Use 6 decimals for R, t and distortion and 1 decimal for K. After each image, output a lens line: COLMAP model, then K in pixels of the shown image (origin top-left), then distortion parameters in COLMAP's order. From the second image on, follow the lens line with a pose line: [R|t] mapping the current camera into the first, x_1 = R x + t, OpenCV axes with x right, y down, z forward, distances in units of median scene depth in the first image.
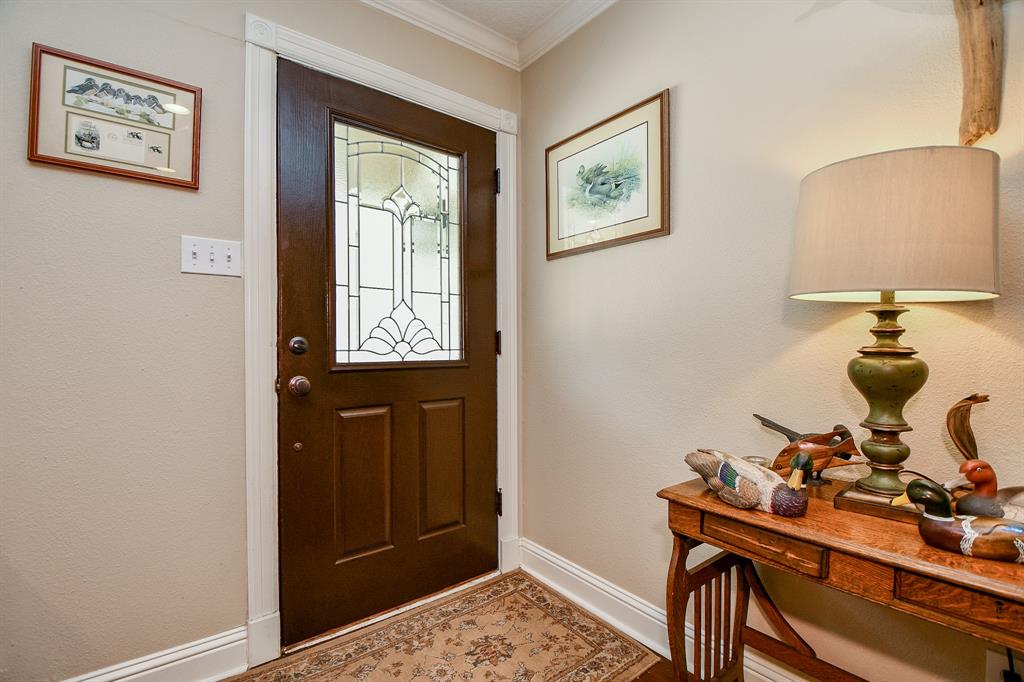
lens RADIAL K [[454.4, 0, 517.1], [0, 454.4, 344.4], [0, 0, 1]] dist [0.005720, -0.010599]
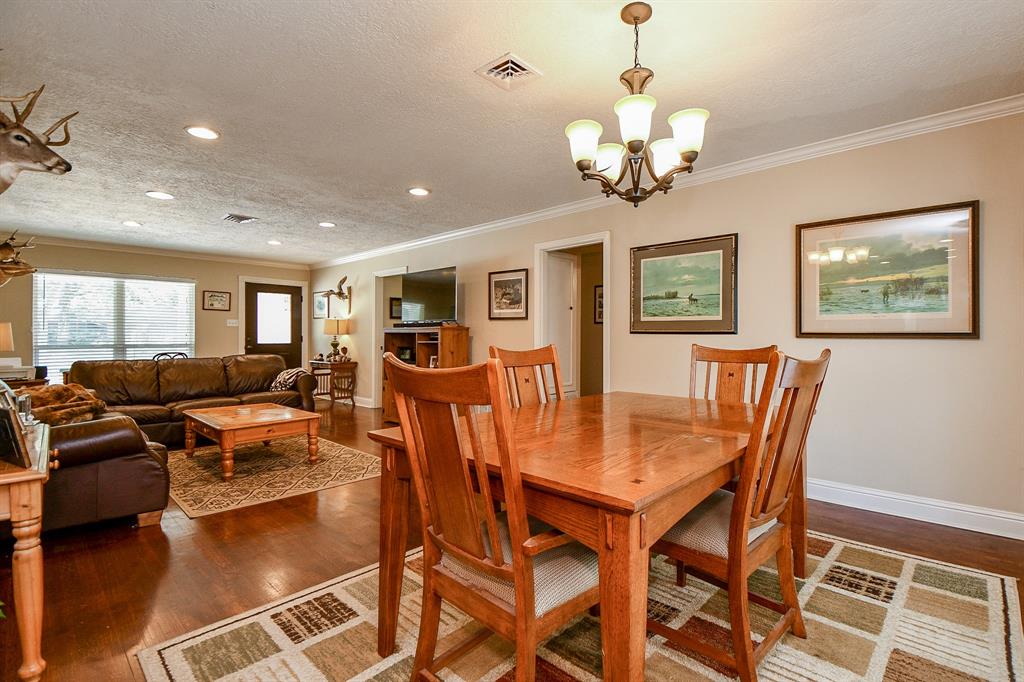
lens RADIAL K [[454.4, 0, 567.4], [0, 454.4, 340.2], [0, 0, 1]] dist [0.005720, -0.010599]
pose [[0.973278, 0.003649, 0.229599, 1.647178], [-0.007390, 0.999854, 0.015434, -0.087673], [-0.229509, -0.016719, 0.973163, -4.332713]]
